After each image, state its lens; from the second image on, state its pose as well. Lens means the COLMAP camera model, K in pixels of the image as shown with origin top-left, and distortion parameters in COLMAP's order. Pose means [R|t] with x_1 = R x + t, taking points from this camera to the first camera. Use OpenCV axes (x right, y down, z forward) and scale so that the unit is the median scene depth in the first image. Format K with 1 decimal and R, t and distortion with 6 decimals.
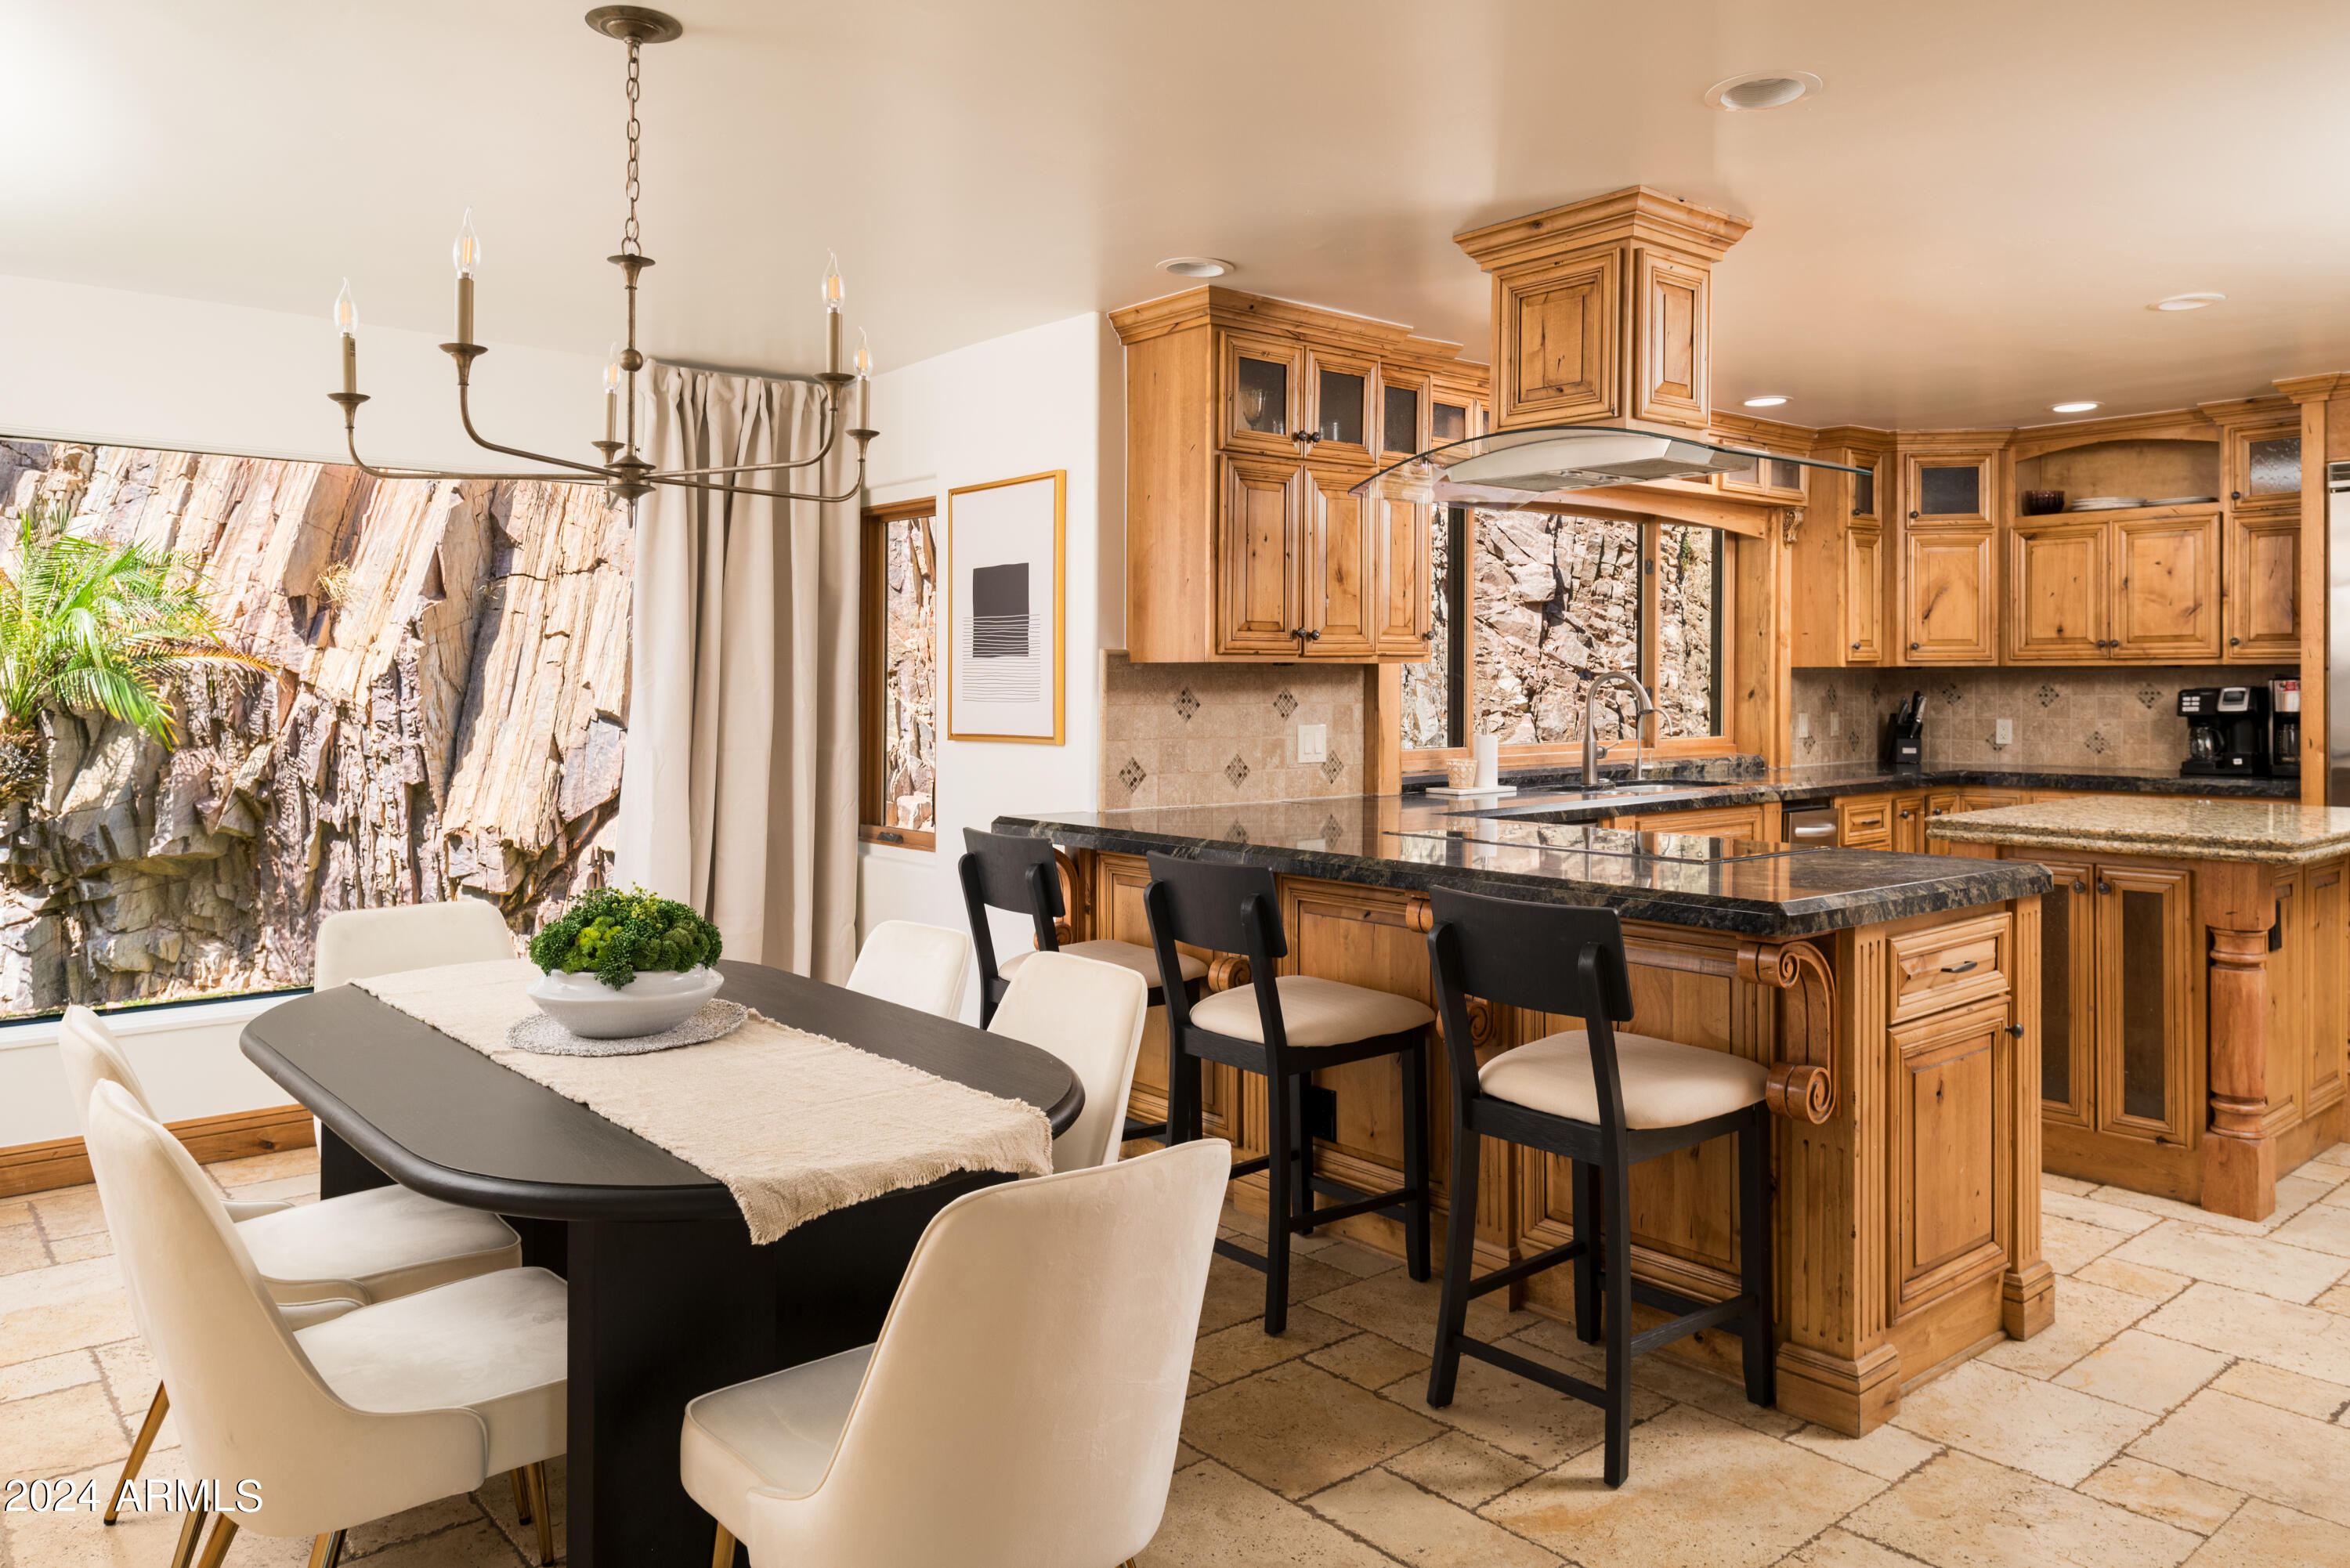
lens RADIAL K [[1600.1, 0, 1182.9], [0, 1600.1, 675.4], [0, 0, 1]] dist [0.004236, -0.004203]
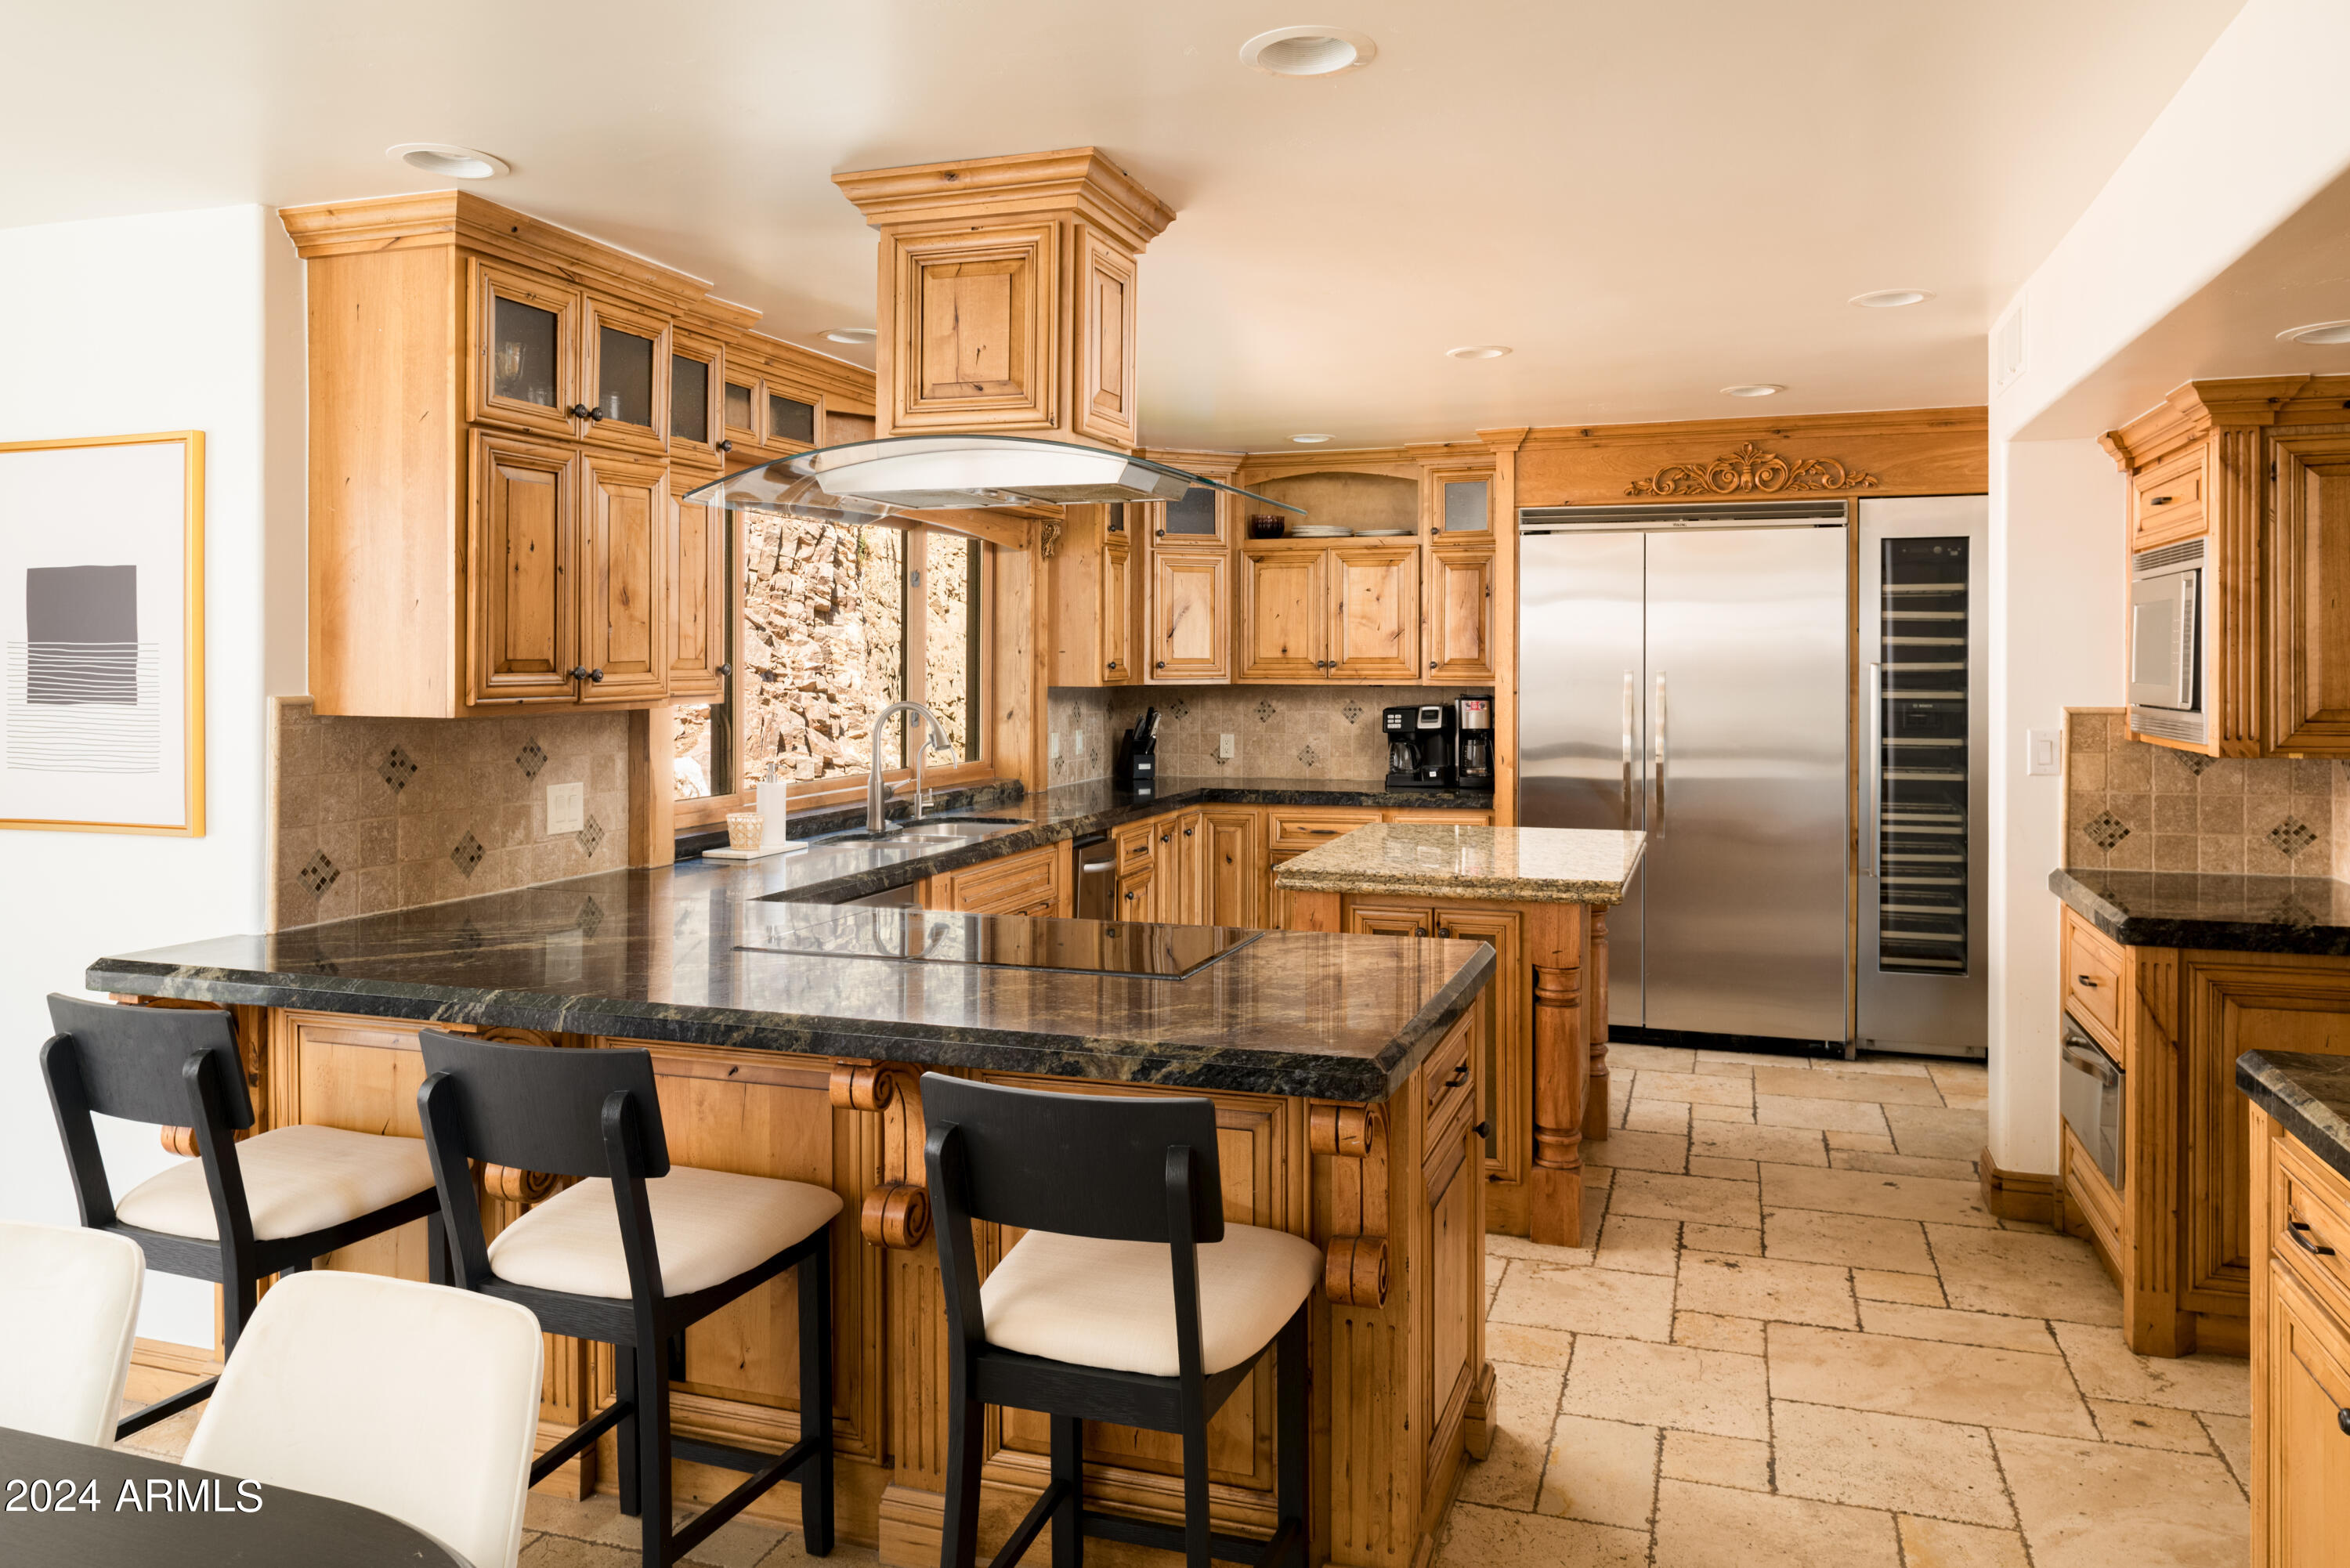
lens RADIAL K [[1600.1, 0, 1182.9], [0, 1600.1, 675.4], [0, 0, 1]] dist [0.004236, -0.004203]
pose [[0.853745, -0.003658, 0.520678, -0.072338], [-0.003321, 0.999917, 0.012471, -0.034438], [-0.520680, -0.012376, 0.853662, 0.200691]]
